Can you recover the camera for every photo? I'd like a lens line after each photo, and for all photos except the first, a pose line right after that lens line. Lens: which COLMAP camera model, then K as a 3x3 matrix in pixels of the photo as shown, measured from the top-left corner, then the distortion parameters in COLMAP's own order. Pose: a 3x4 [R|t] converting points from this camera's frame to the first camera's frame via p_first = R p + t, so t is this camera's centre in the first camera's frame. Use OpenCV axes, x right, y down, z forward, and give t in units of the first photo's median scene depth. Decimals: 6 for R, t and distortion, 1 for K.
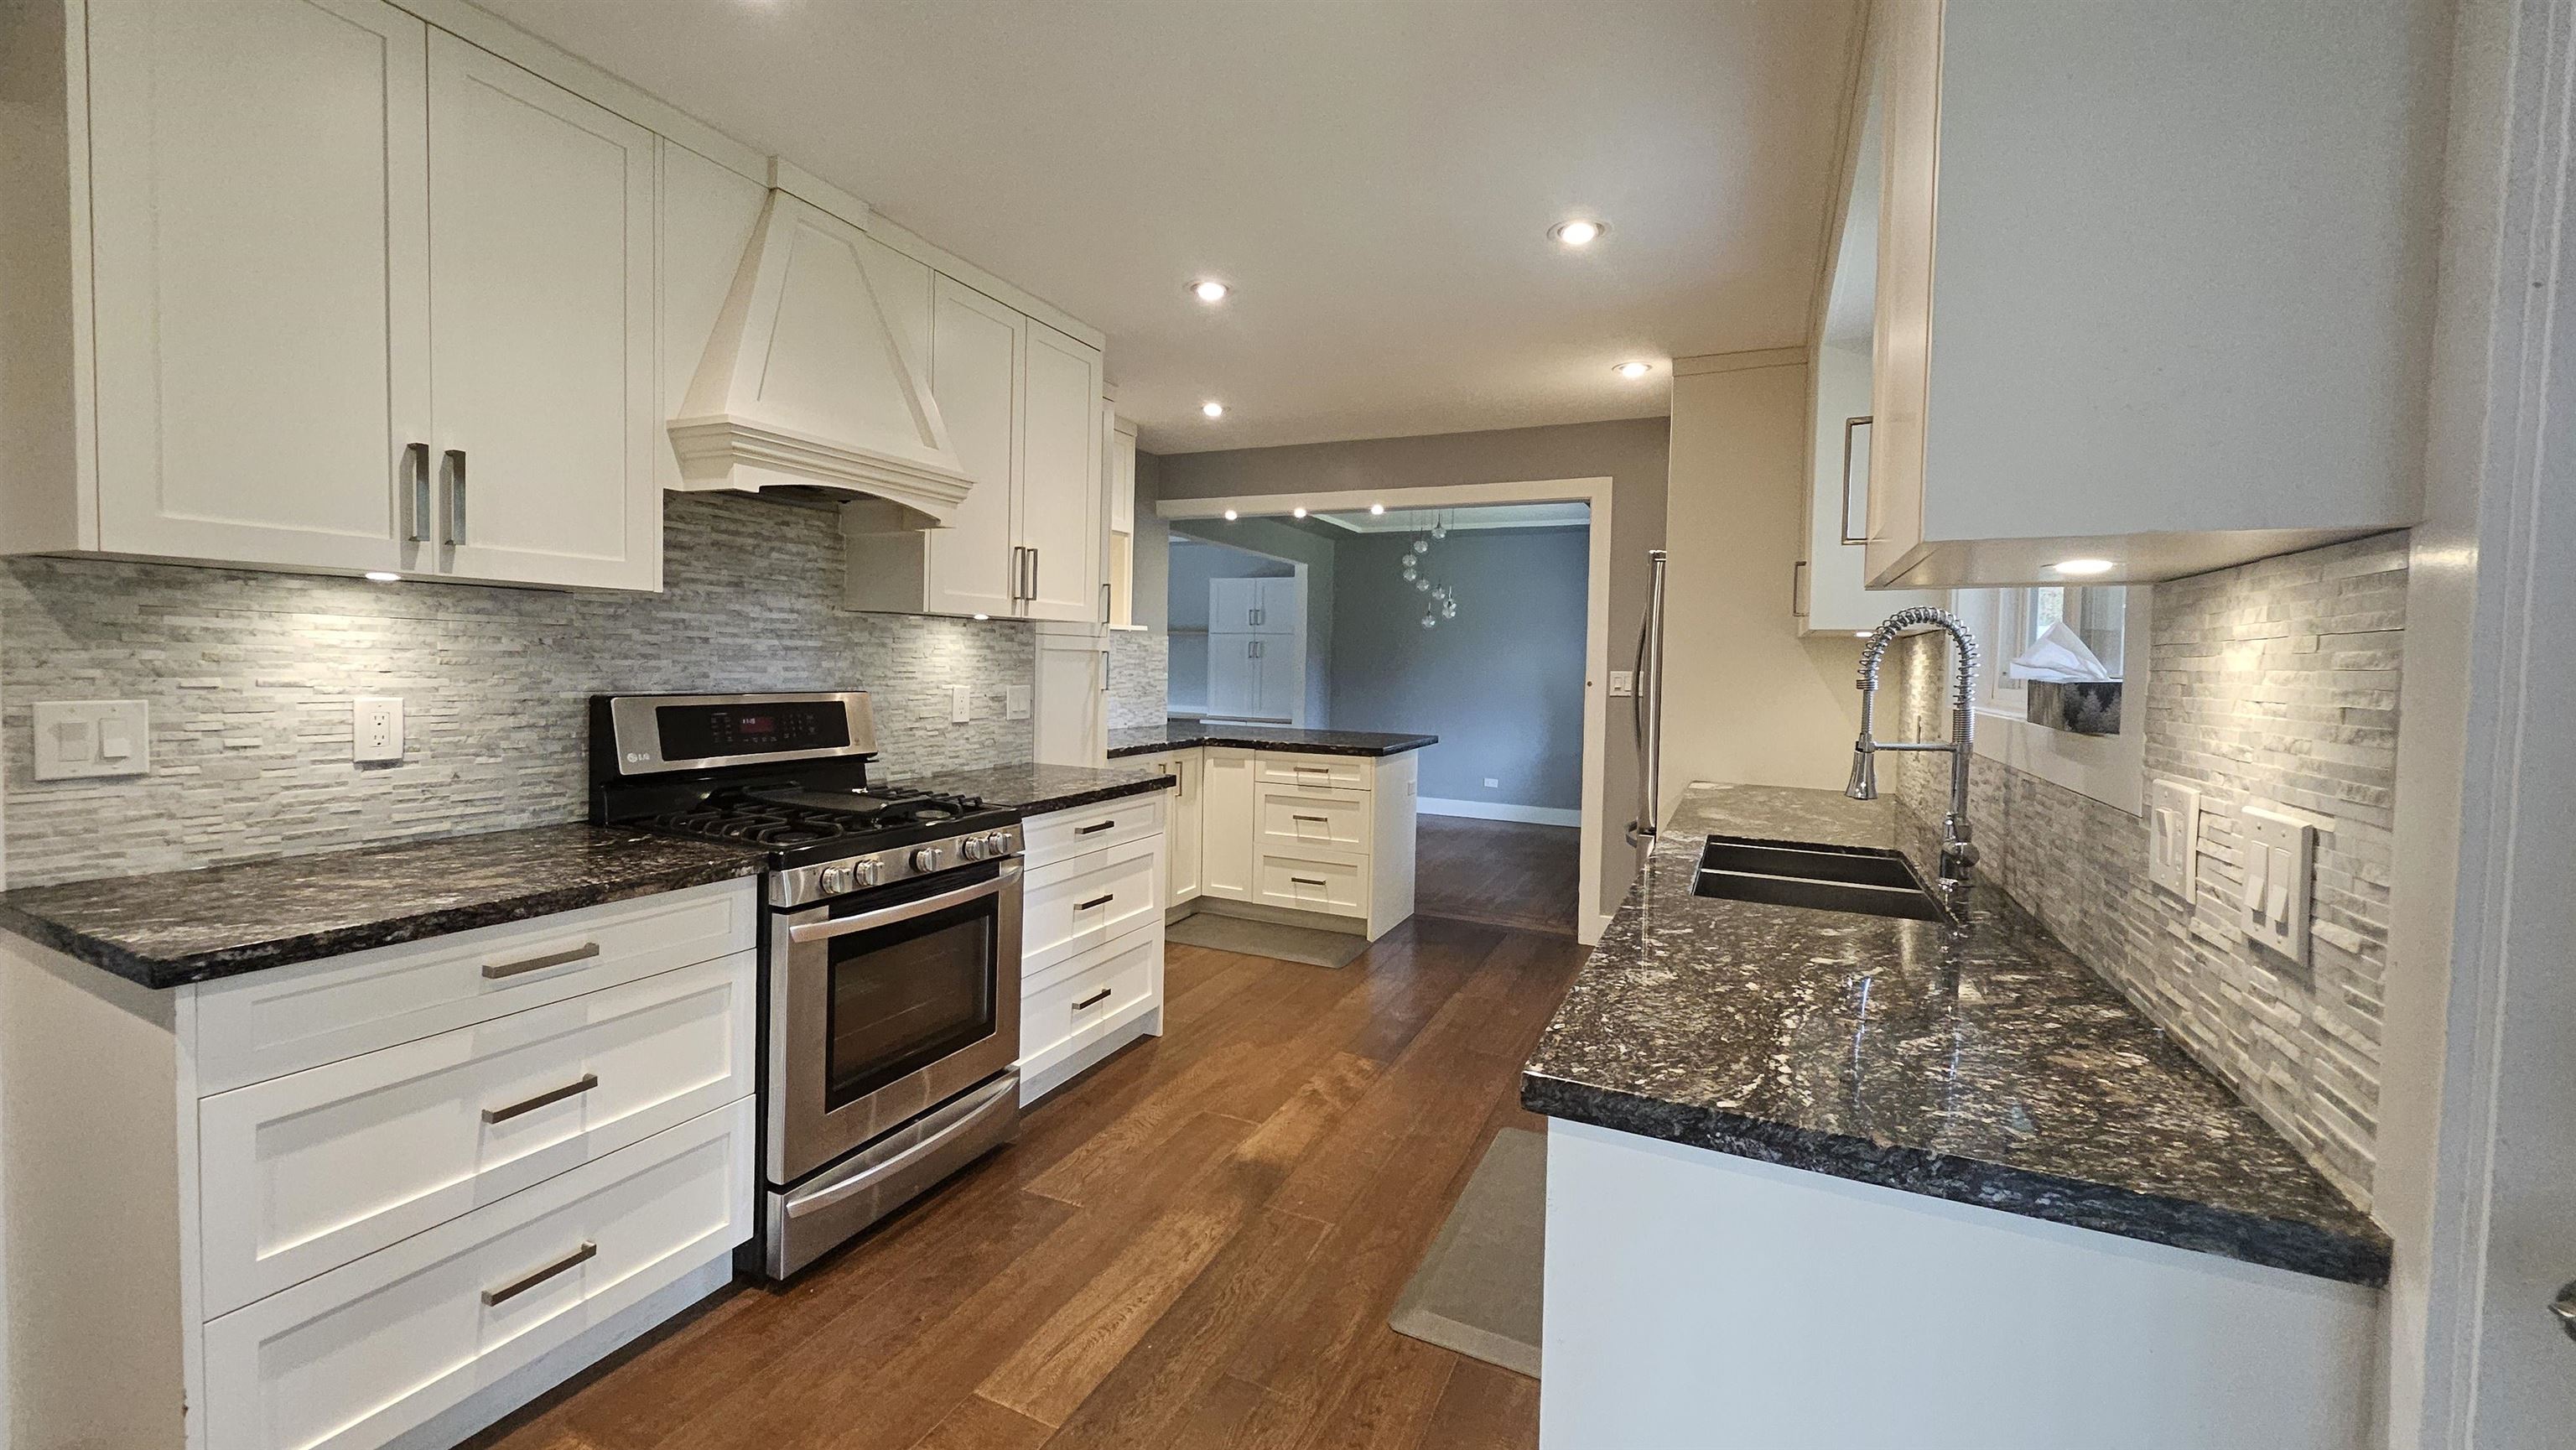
lens RADIAL K [[1018.2, 0, 1262.6], [0, 1018.2, 711.0], [0, 0, 1]] dist [0.009605, -0.002292]
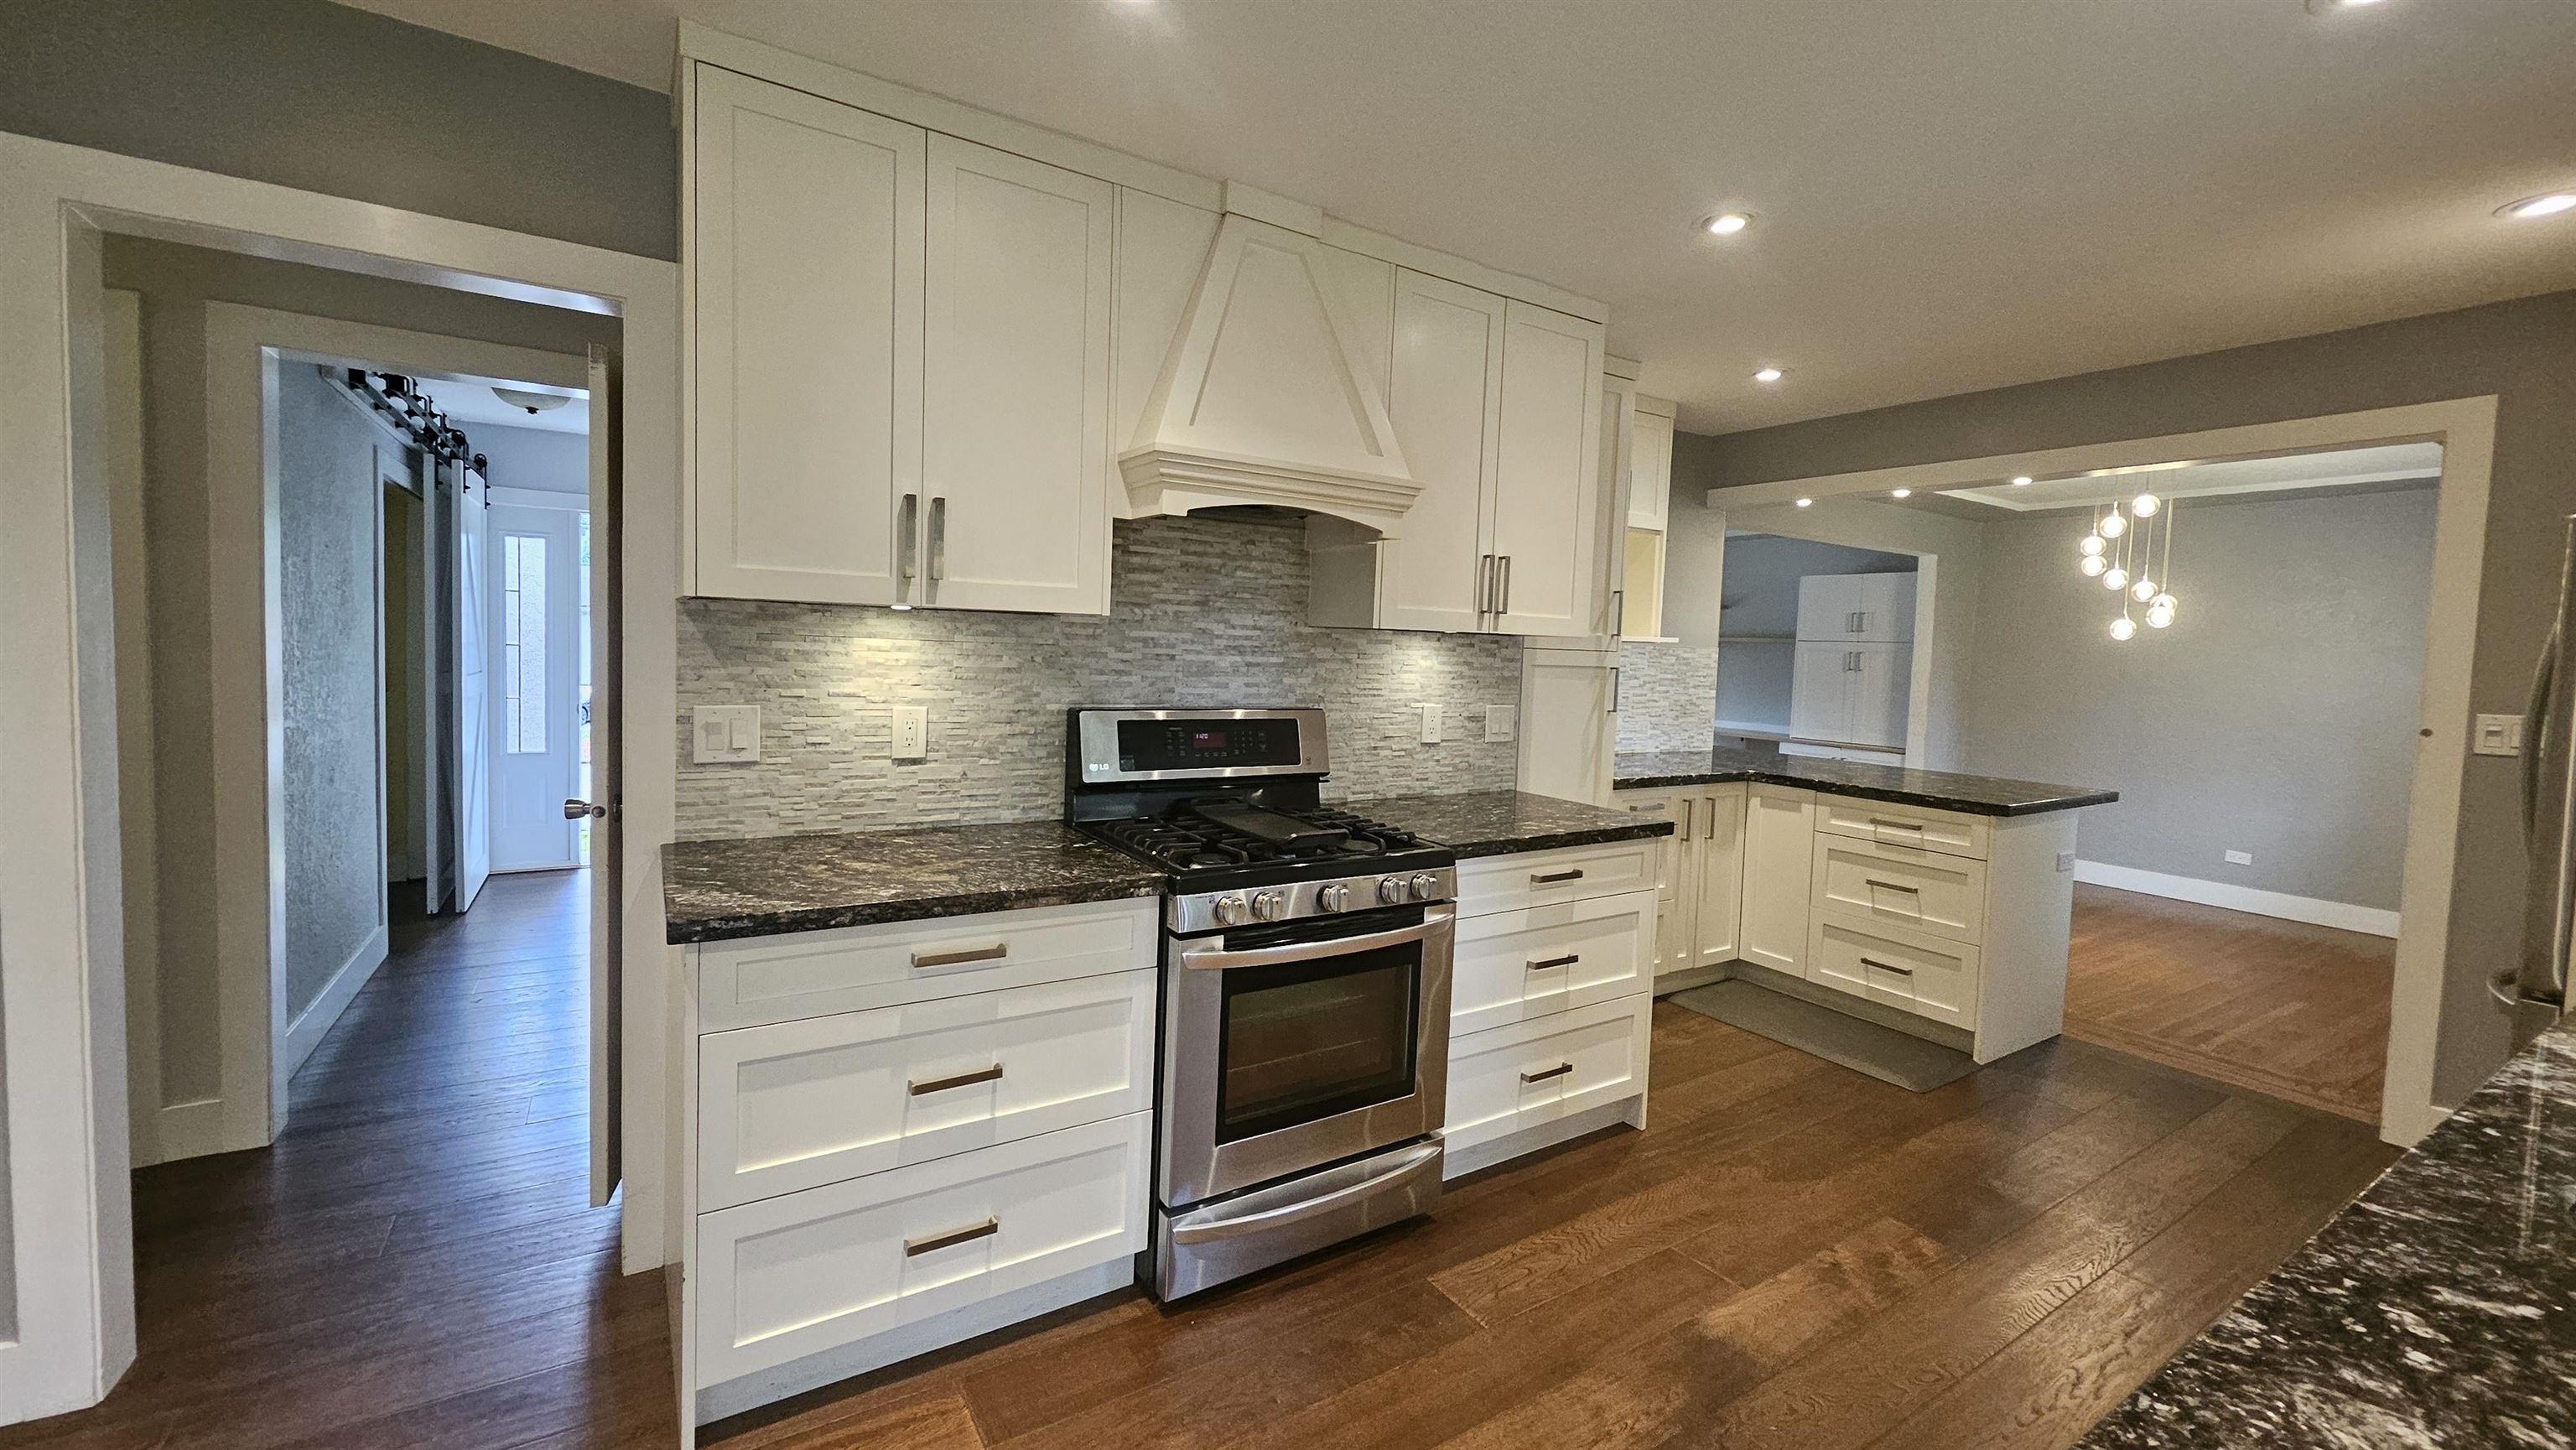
lens RADIAL K [[1018.2, 0, 1263.0], [0, 1018.2, 704.3], [0, 0, 1]] dist [0.009605, -0.002292]
pose [[0.844780, 0.039211, -0.533675, 0.092587], [-0.042712, 0.999071, 0.005794, -0.029502], [0.533407, 0.017899, 0.845670, 0.151571]]
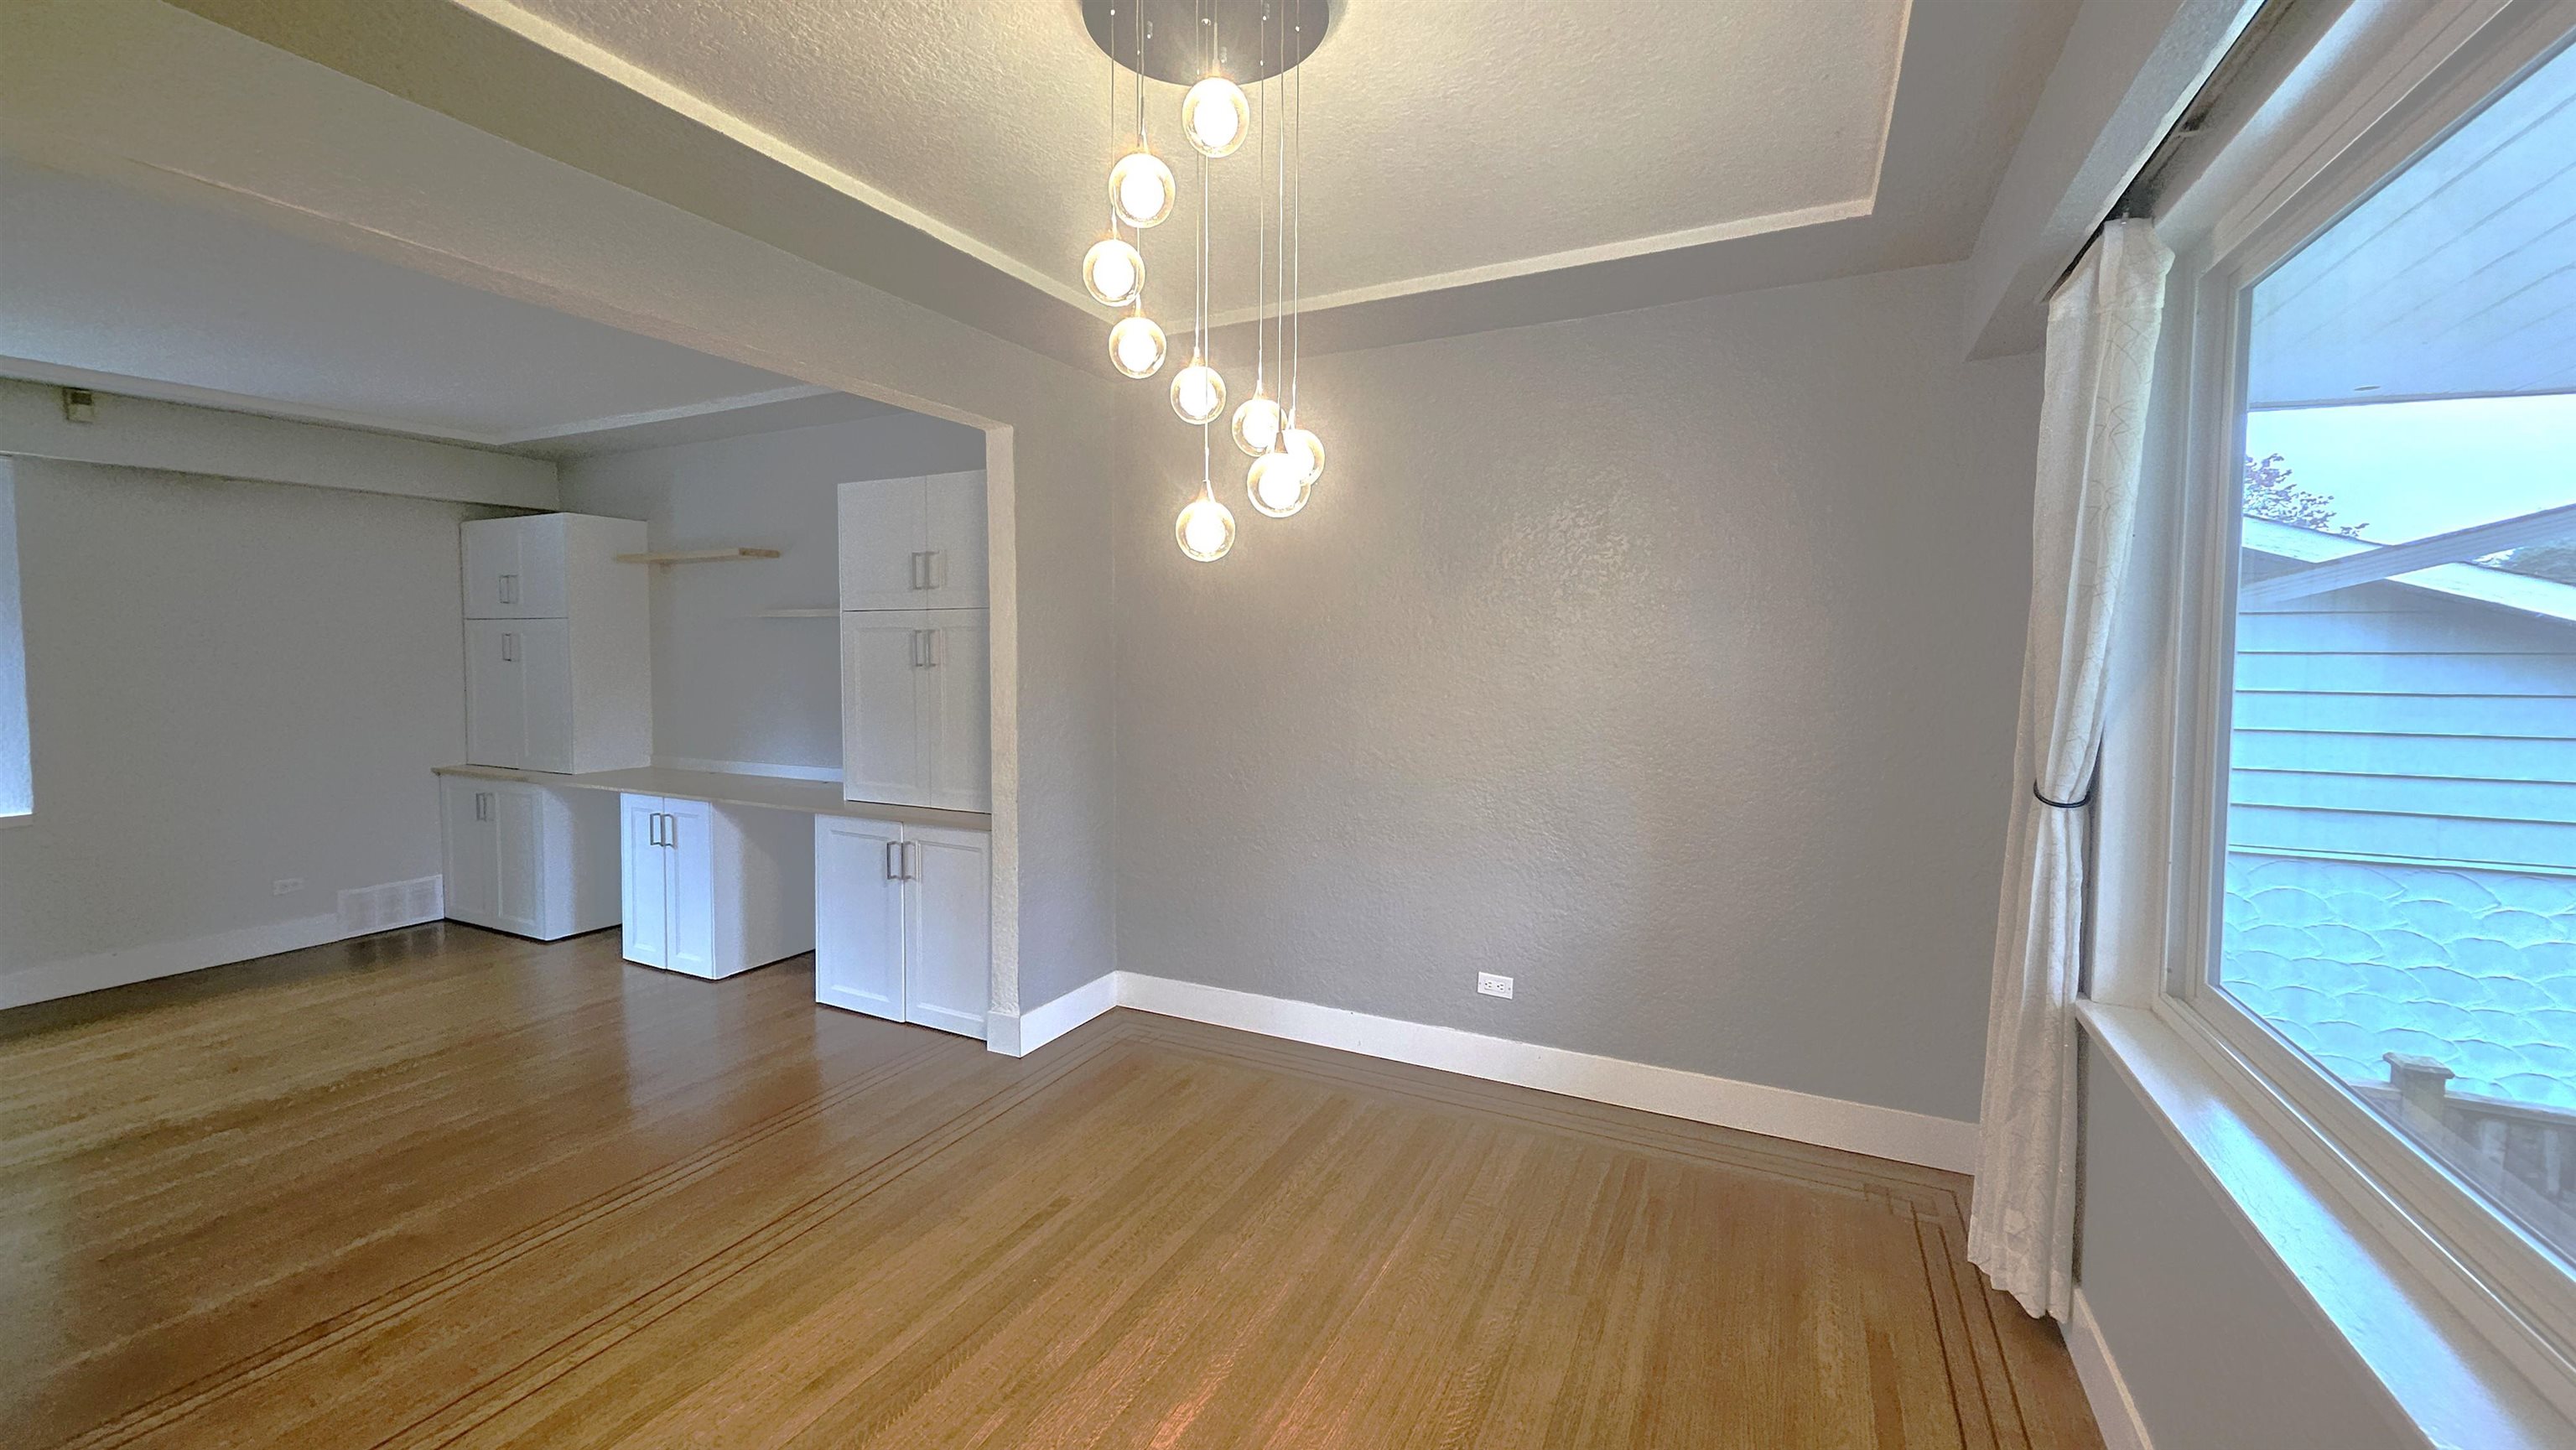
lens RADIAL K [[1018.2, 0, 1268.6], [0, 1018.2, 706.8], [0, 0, 1]] dist [0.009605, -0.002292]
pose [[0.999604, -0.016163, -0.023042, 0.443554], [0.016182, 0.999869, 0.000607, -0.105285], [0.023029, -0.000979, 0.999734, 1.824855]]
